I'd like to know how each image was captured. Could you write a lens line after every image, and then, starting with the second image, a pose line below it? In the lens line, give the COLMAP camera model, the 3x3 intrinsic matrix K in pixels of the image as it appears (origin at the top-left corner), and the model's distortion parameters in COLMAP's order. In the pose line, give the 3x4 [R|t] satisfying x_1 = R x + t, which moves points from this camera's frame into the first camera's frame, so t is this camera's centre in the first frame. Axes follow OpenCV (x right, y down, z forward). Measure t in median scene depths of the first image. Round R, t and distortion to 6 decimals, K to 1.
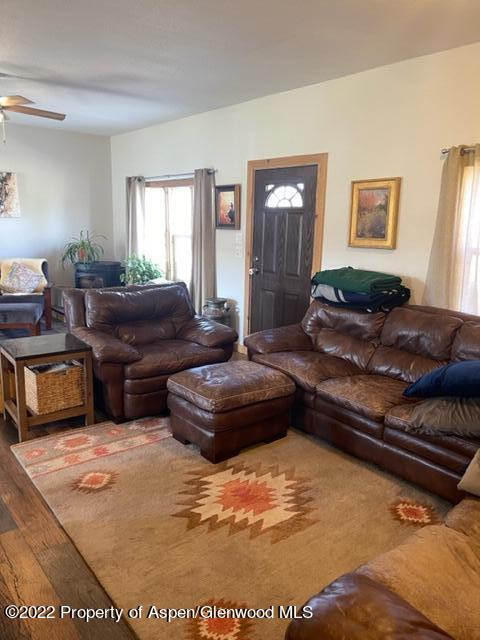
lens RADIAL K [[489.1, 0, 239.6], [0, 489.1, 318.8], [0, 0, 1]] dist [0.007806, -0.032537]
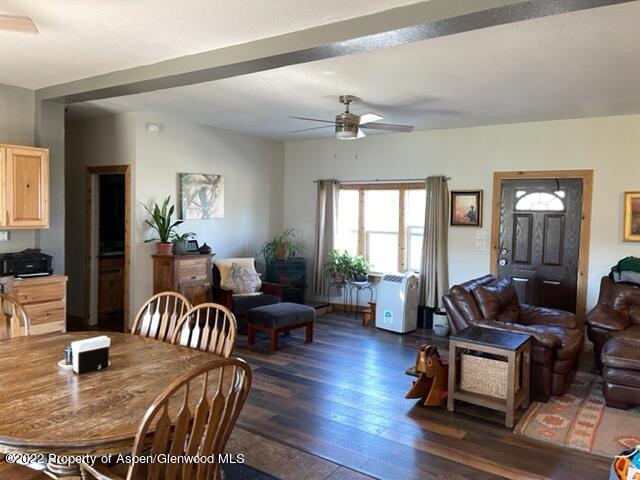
lens RADIAL K [[489.1, 0, 316.0], [0, 489.1, 211.8], [0, 0, 1]] dist [0.007806, -0.032537]
pose [[0.962812, -0.010030, 0.269985, -0.759623], [0.061711, 0.981057, -0.183626, -0.031639], [-0.263029, 0.193458, 0.945193, -0.010533]]
